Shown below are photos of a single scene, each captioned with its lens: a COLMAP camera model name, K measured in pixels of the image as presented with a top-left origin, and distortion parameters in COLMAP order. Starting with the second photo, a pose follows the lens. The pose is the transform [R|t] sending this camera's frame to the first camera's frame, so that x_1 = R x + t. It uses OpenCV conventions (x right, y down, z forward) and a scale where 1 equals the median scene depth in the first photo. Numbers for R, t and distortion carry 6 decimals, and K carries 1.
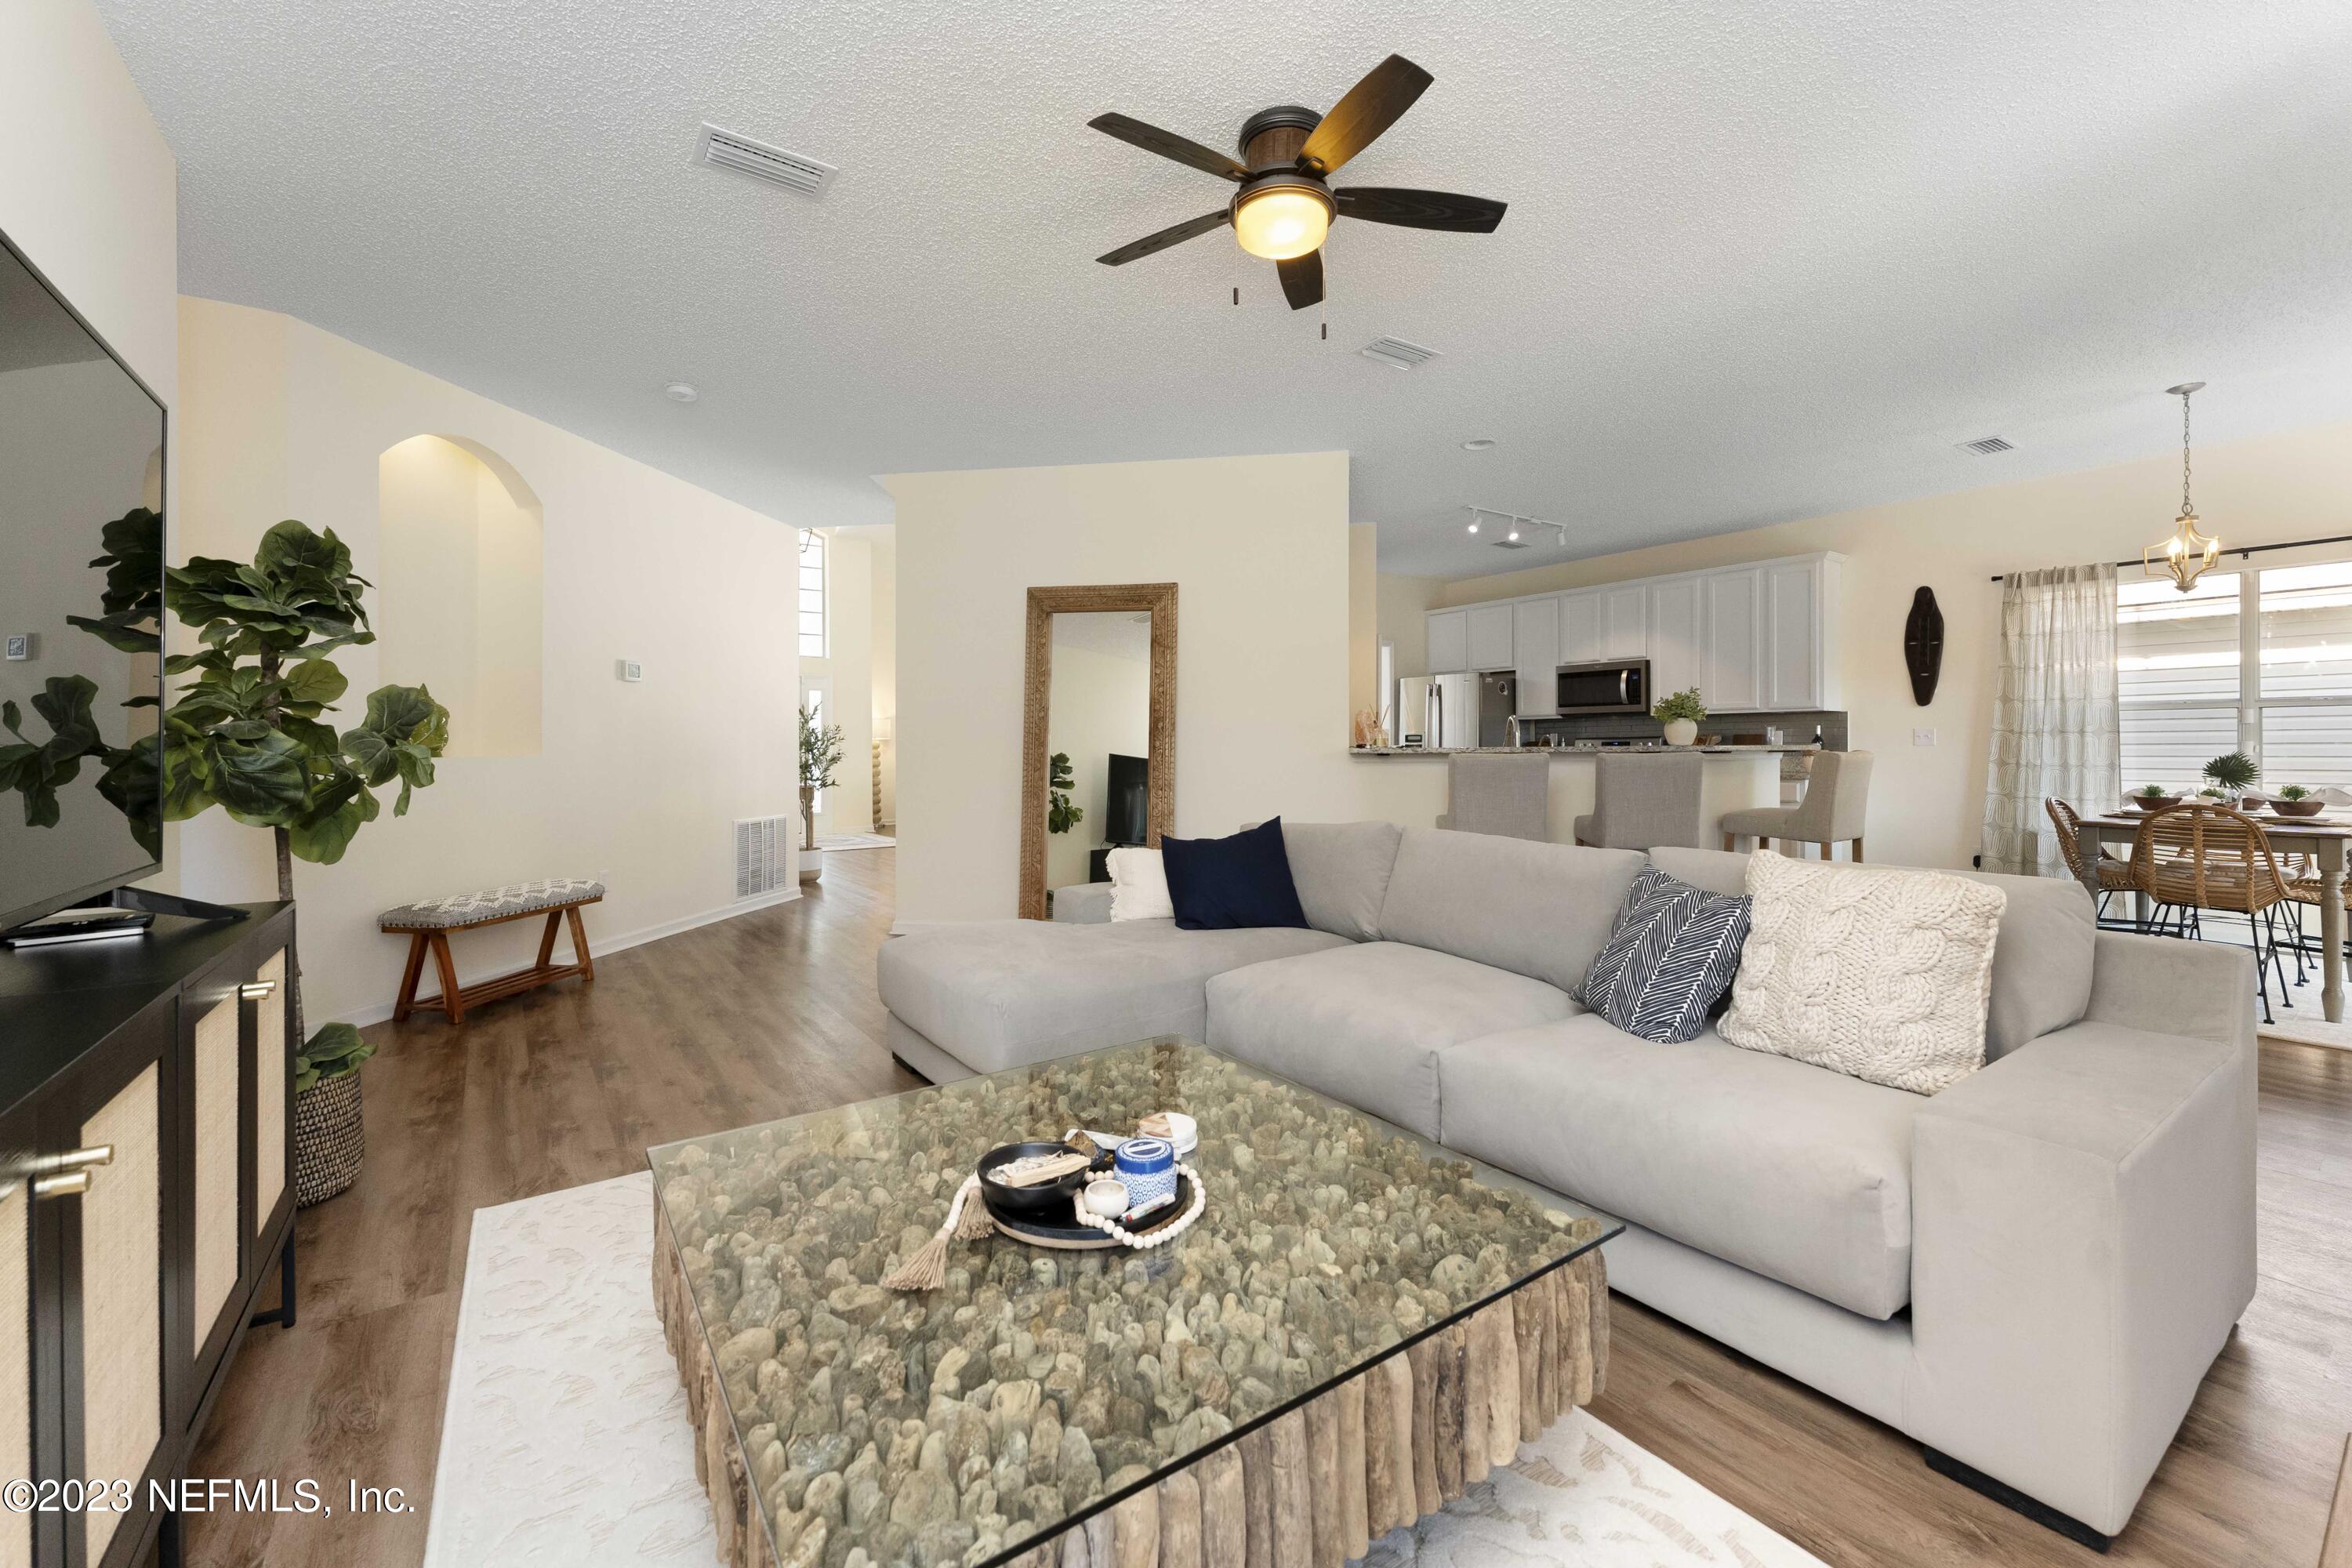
lens RADIAL K [[946.2, 0, 1179.0], [0, 946.2, 734.6], [0, 0, 1]] dist [0.000244, 0.000142]
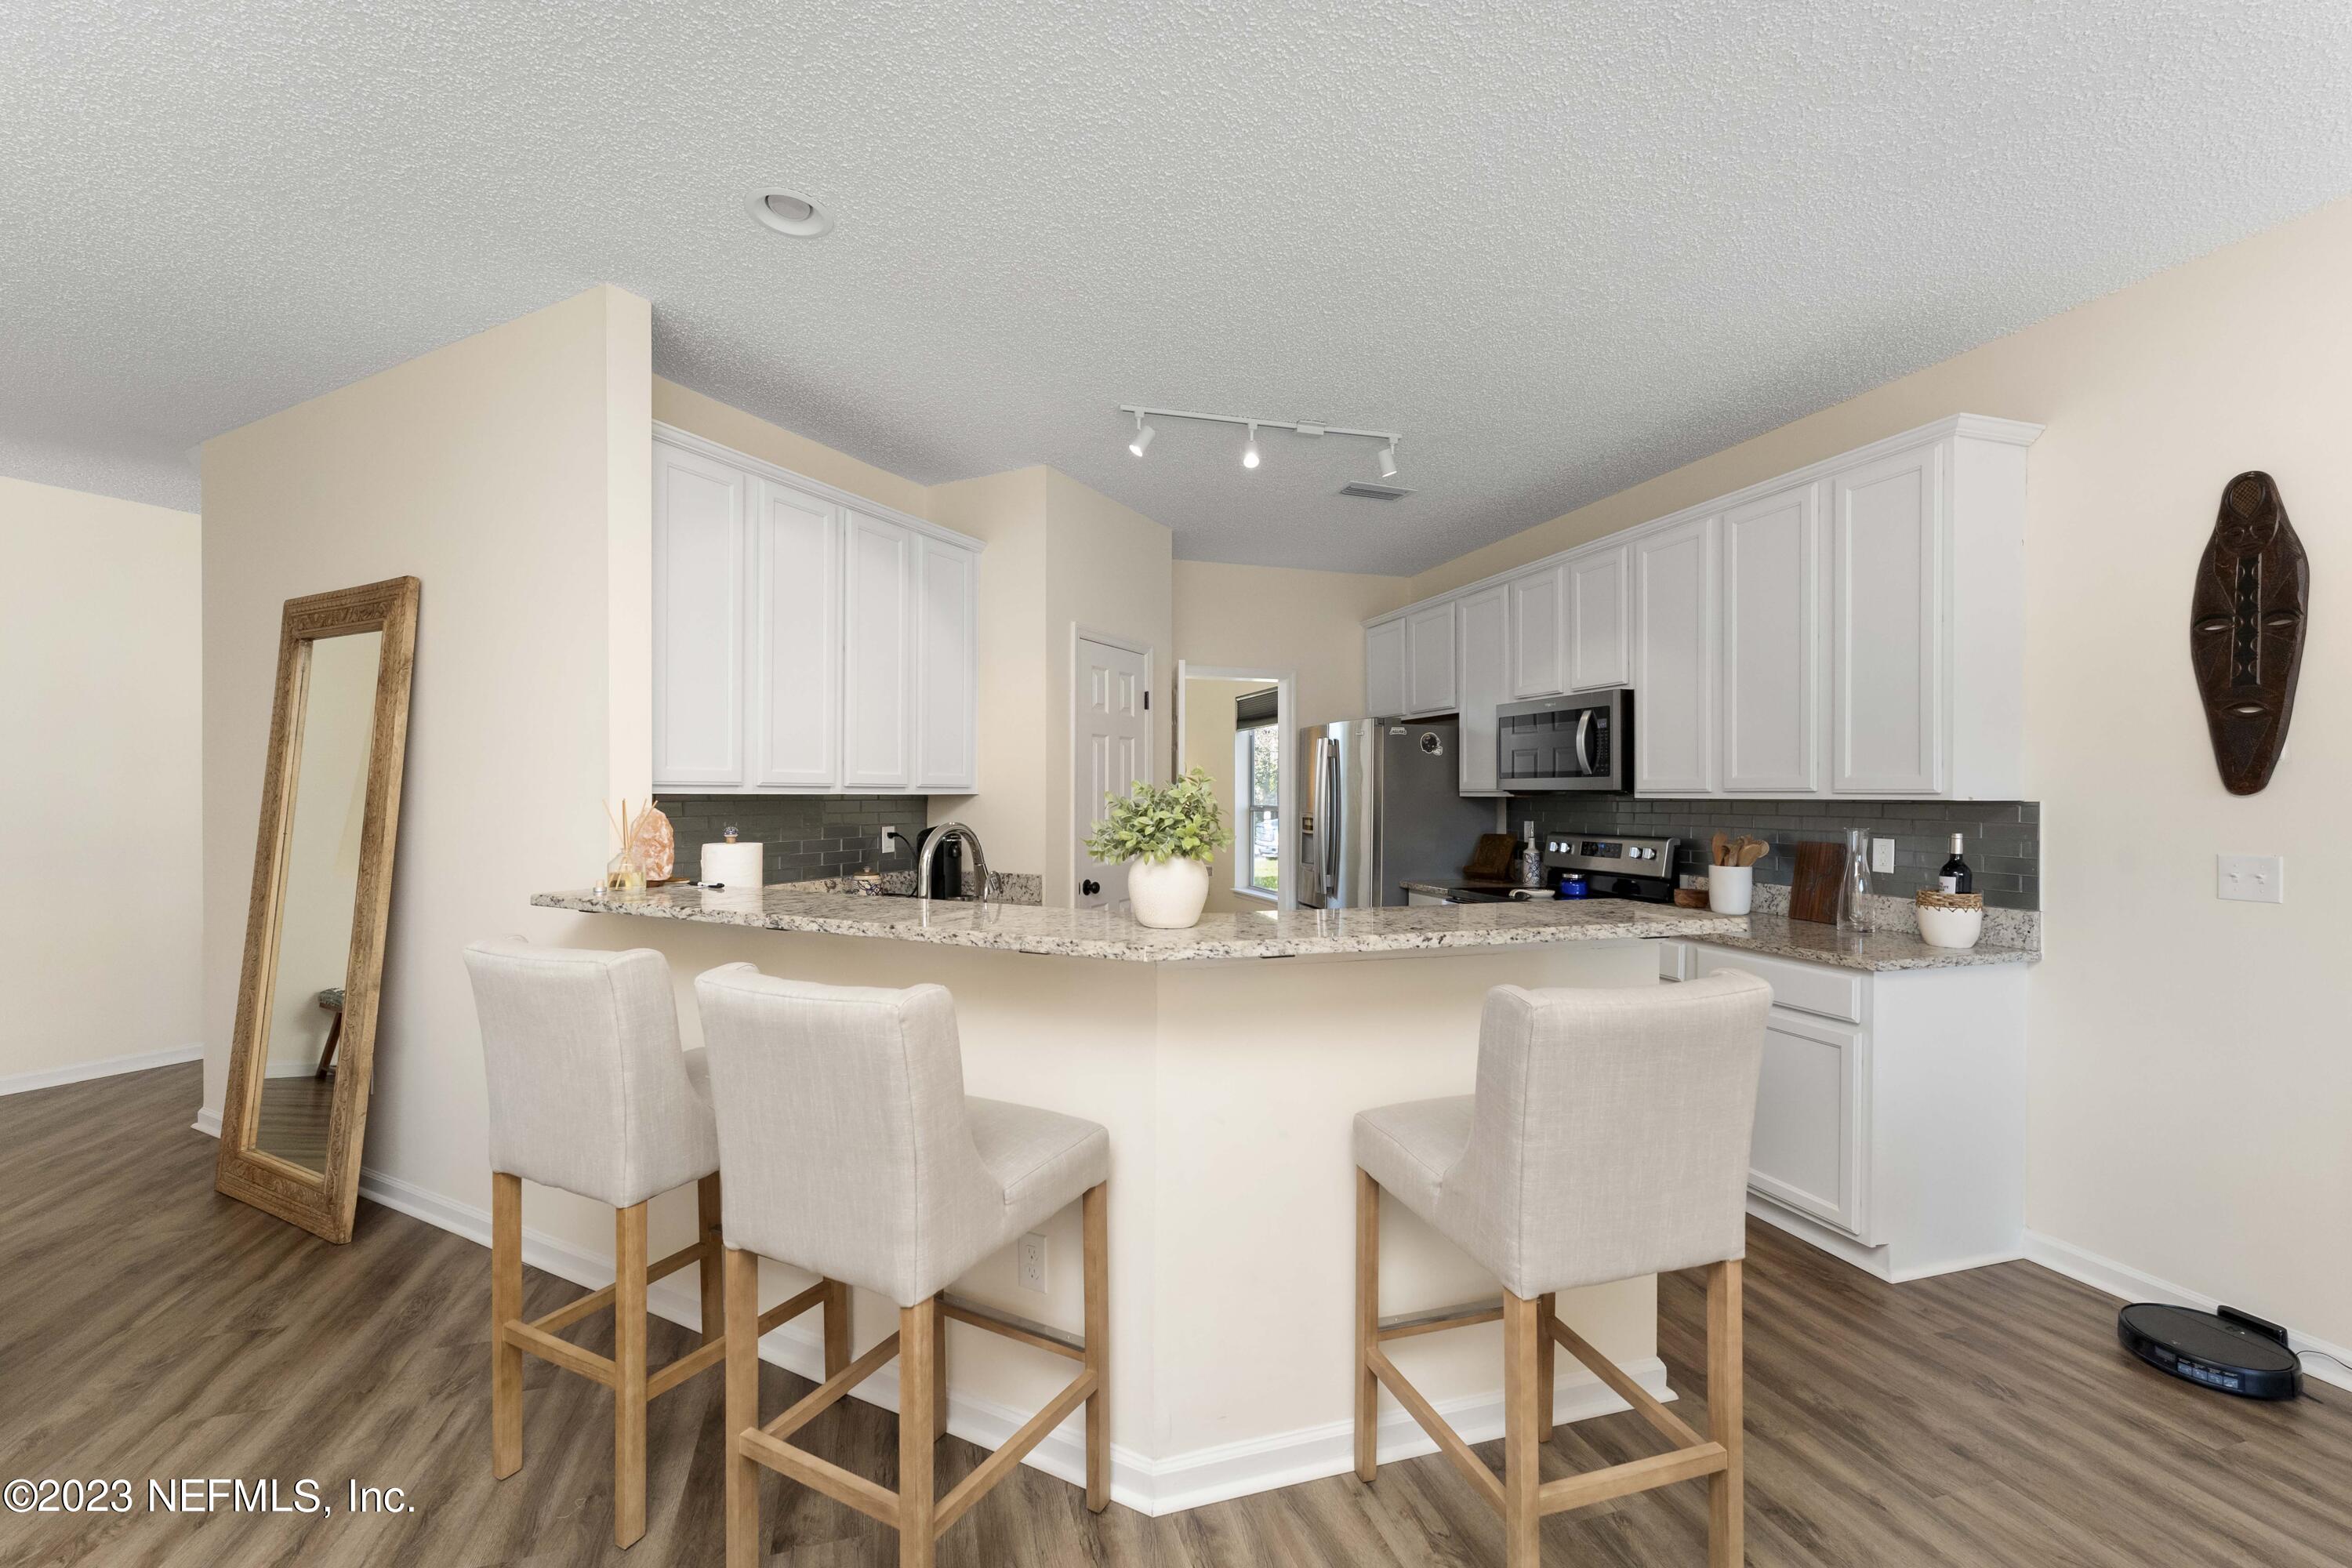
lens RADIAL K [[946.2, 0, 1169.5], [0, 946.2, 786.5], [0, 0, 1]] dist [0.000244, 0.000142]
pose [[0.945077, 0.009239, -0.326718, 0.479069], [-0.007033, 0.999944, 0.007934, -0.031504], [0.326773, -0.005201, 0.945088, 0.479990]]
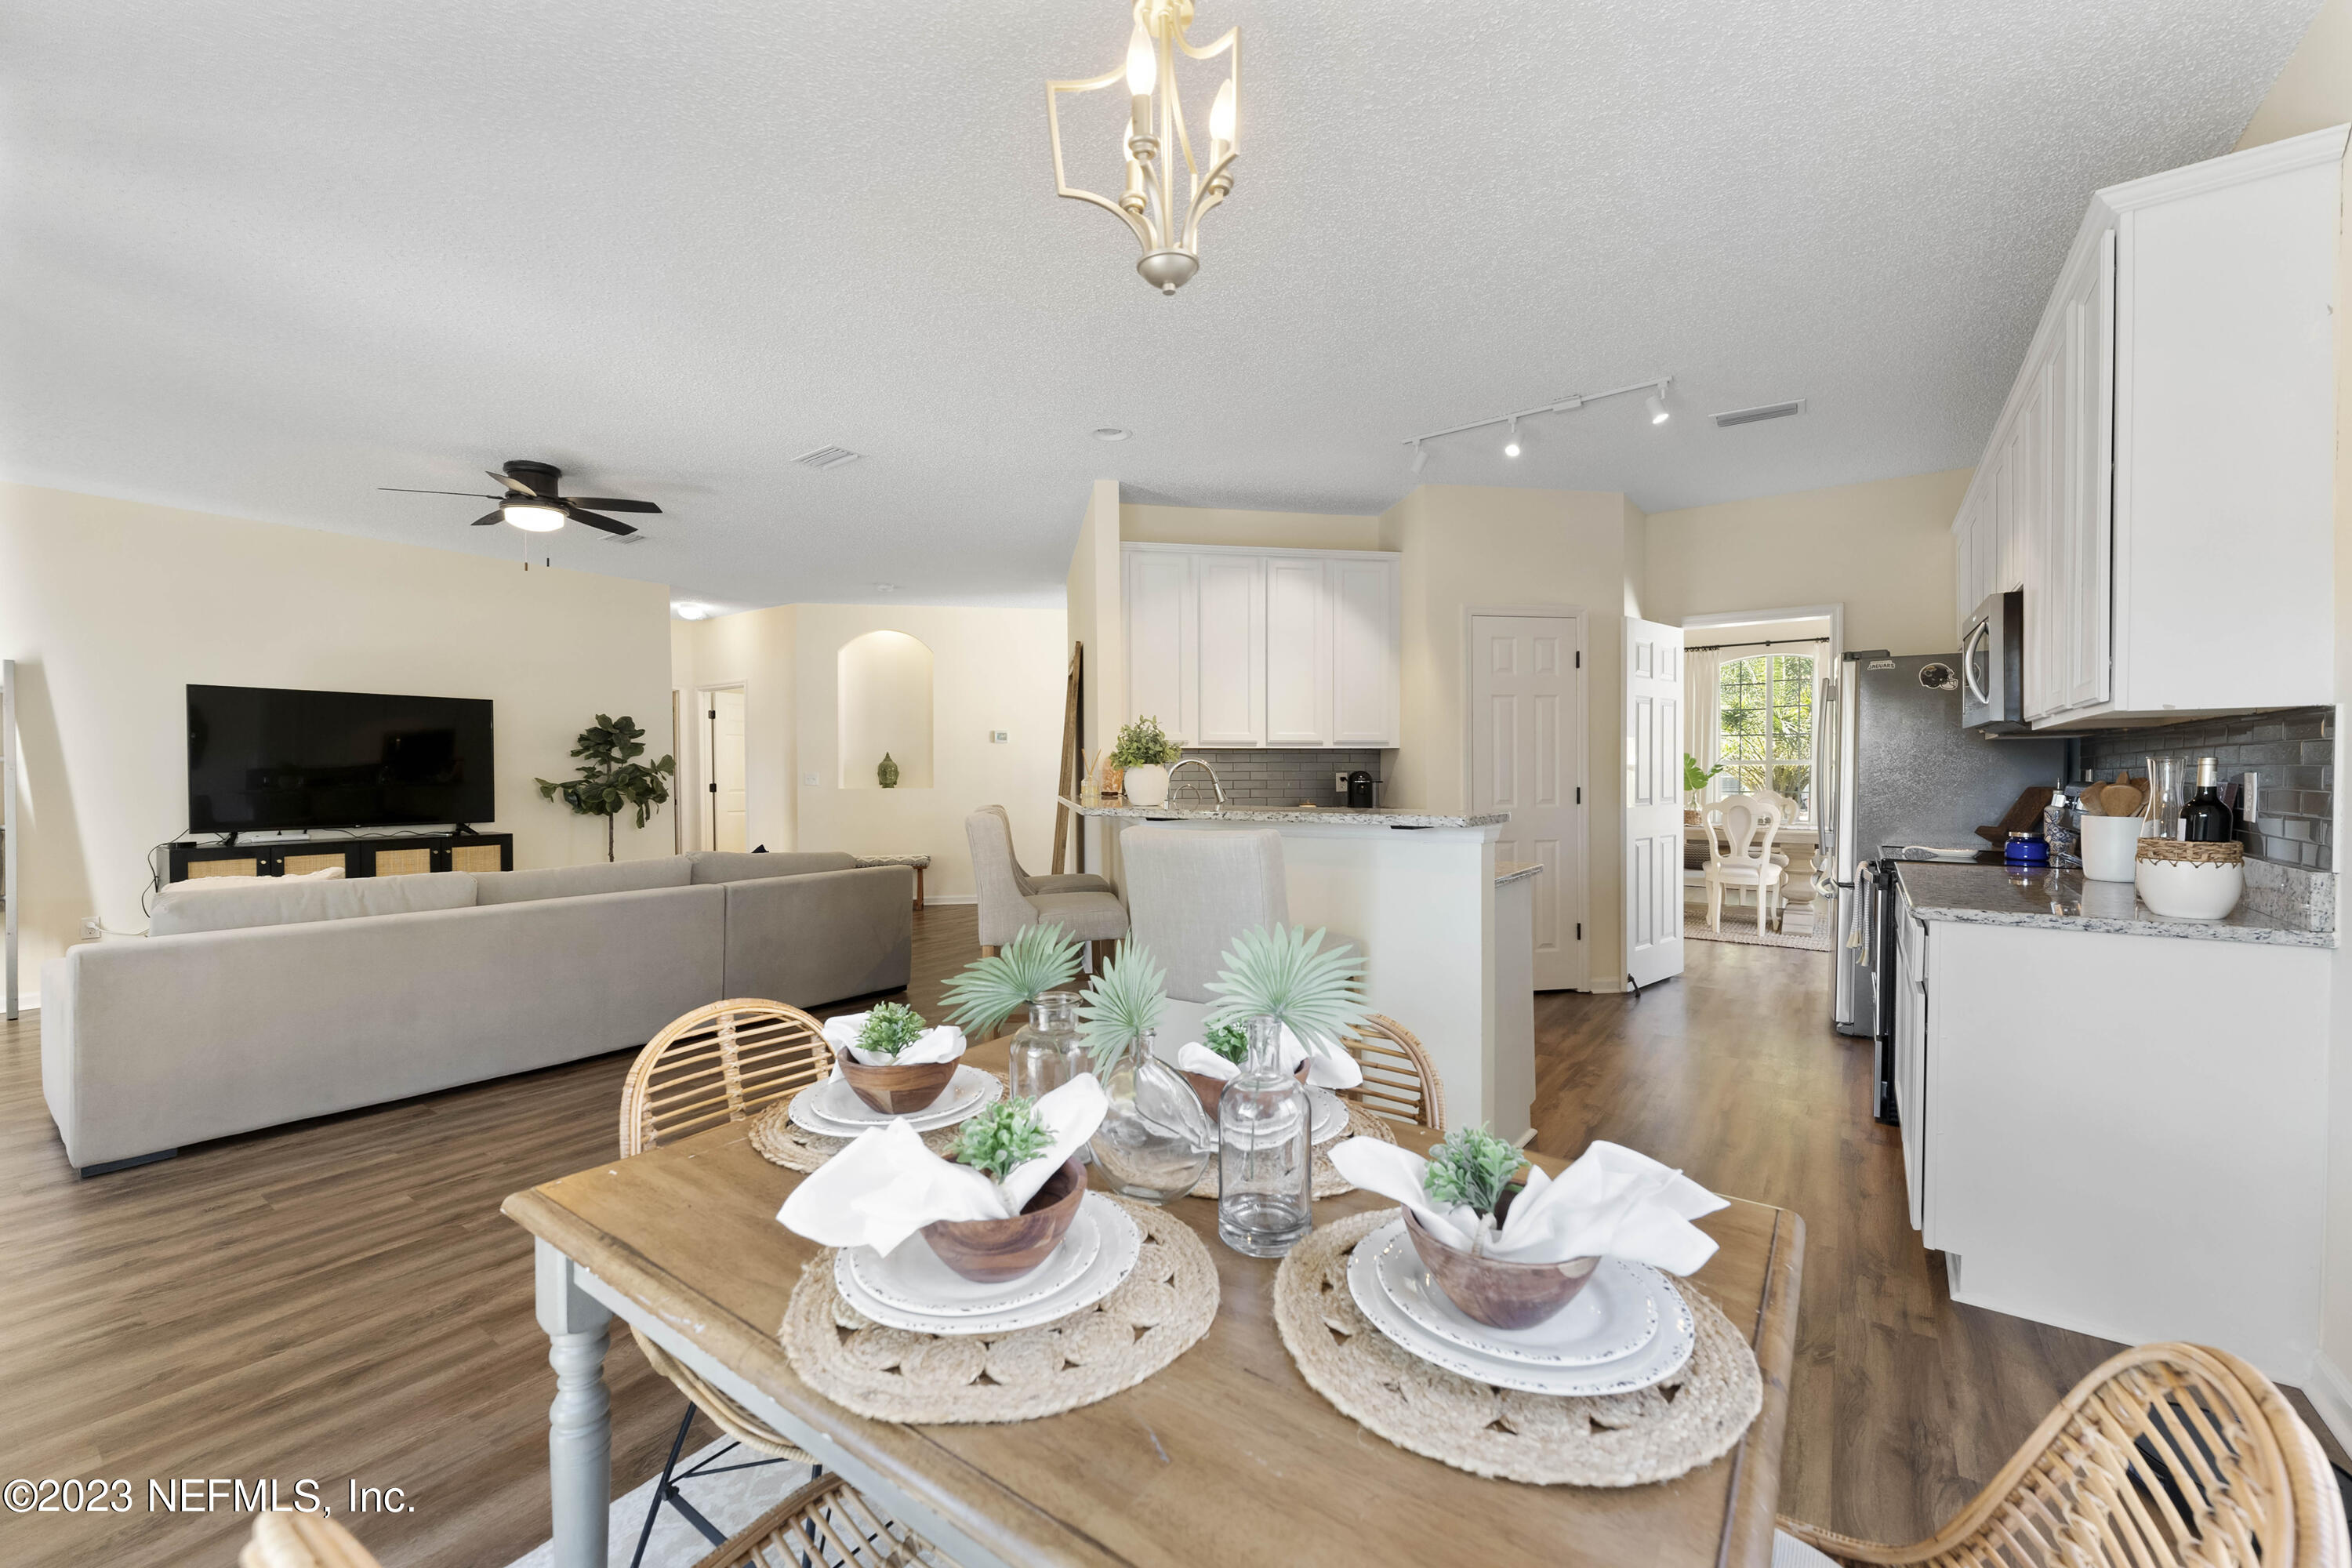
lens RADIAL K [[946.2, 0, 1163.8], [0, 946.2, 788.3], [0, 0, 1]] dist [0.000244, 0.000142]
pose [[0.315448, 0.024521, -0.948626, 0.847814], [0.011061, 0.999503, 0.029514, -0.012814], [0.948878, -0.019803, 0.315020, 0.580937]]
